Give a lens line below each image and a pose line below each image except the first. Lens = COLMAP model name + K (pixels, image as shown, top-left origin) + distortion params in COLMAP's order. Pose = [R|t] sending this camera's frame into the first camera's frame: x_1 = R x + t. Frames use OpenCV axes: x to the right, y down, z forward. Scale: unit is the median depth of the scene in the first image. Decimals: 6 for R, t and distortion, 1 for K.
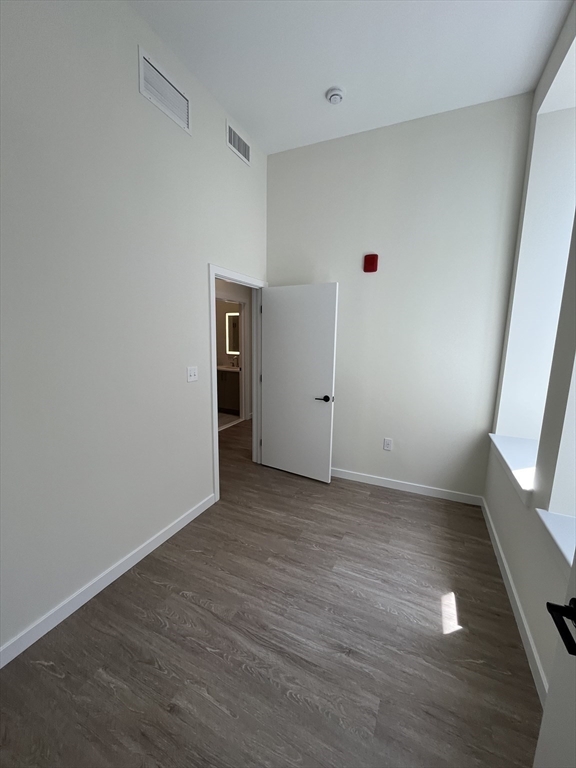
lens RADIAL K [[313.5, 0, 288.4], [0, 313.5, 384.0], [0, 0, 1]] dist [-0.007967, 0.000604]
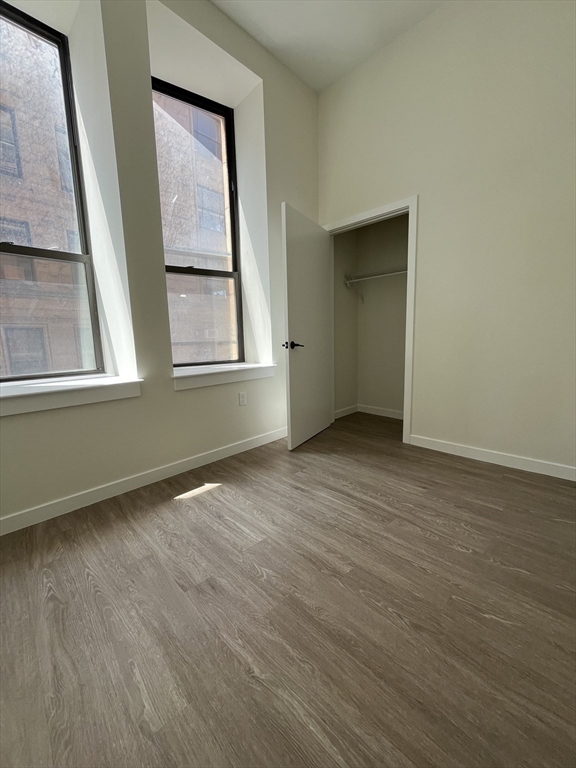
lens RADIAL K [[313.5, 0, 287.1], [0, 313.5, 385.8], [0, 0, 1]] dist [-0.007967, 0.000604]
pose [[-0.938463, -0.044379, 0.342518, -0.165525], [0.067036, 0.949446, 0.306689, 0.021706], [-0.338813, 0.310778, -0.888045, 1.697635]]
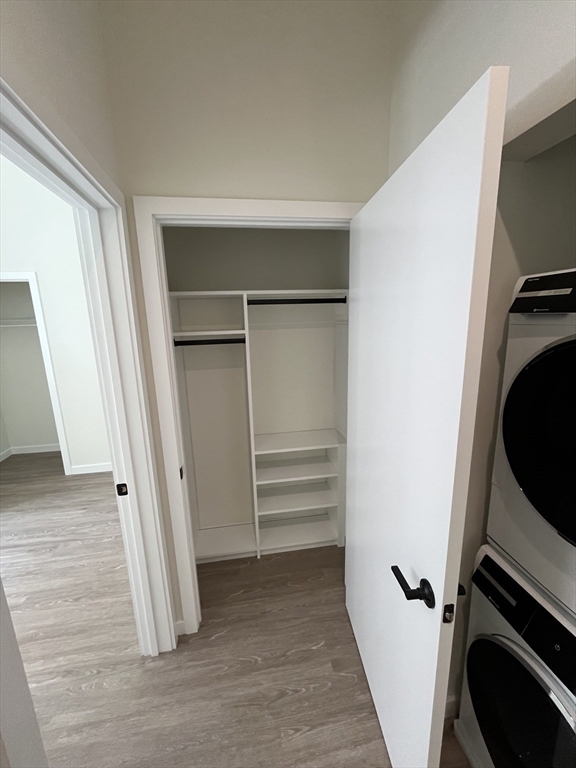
lens RADIAL K [[313.5, 0, 290.2], [0, 313.5, 380.3], [0, 0, 1]] dist [-0.007967, 0.000604]
pose [[-0.814701, 0.128281, -0.565514, -0.292399], [-0.072832, 0.944865, 0.319258, -0.392641], [0.575289, 0.301287, -0.760440, 2.180159]]
